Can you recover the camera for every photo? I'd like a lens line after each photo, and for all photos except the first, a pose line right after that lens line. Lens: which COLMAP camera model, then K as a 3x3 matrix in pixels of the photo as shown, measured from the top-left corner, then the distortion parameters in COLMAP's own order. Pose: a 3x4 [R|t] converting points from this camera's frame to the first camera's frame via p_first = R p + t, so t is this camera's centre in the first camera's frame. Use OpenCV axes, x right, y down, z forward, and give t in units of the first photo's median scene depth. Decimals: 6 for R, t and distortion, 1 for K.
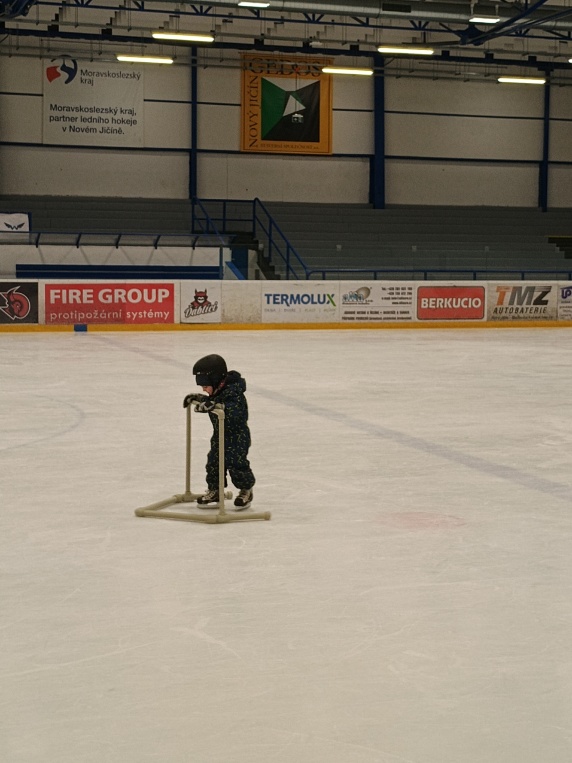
lens RADIAL K [[1421.4, 0, 283.3], [0, 1421.4, 324.8], [0, 0, 1]] dist [0.157456, -0.678286]
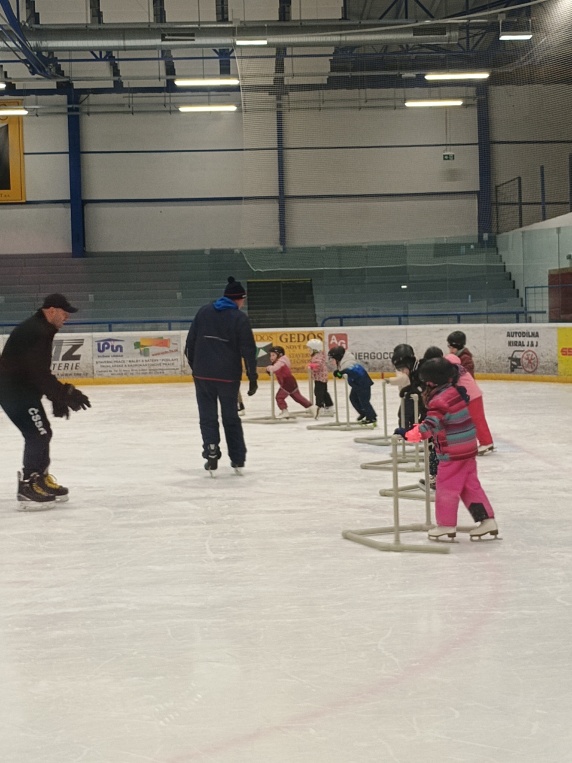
lens RADIAL K [[1411.7, 0, 282.4], [0, 1411.7, 346.4], [0, 0, 1]] dist [0.082352, -0.315464]
pose [[0.951596, -0.024586, -0.306366, 0.606333], [0.019966, 0.999635, -0.018205, -0.004103], [0.306702, 0.011207, 0.951740, 0.212047]]
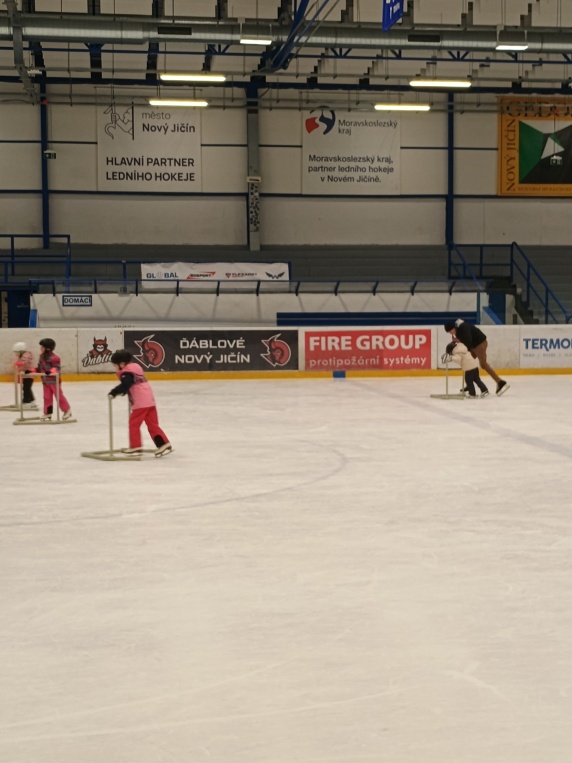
lens RADIAL K [[1411.0, 0, 310.0], [0, 1411.0, 379.3], [0, 0, 1]] dist [0.160173, -1.107095]
pose [[0.985089, -0.004194, -0.171994, 0.010374], [0.005272, 0.999969, 0.005812, -0.000066], [0.171964, -0.006632, 0.985081, 0.003690]]
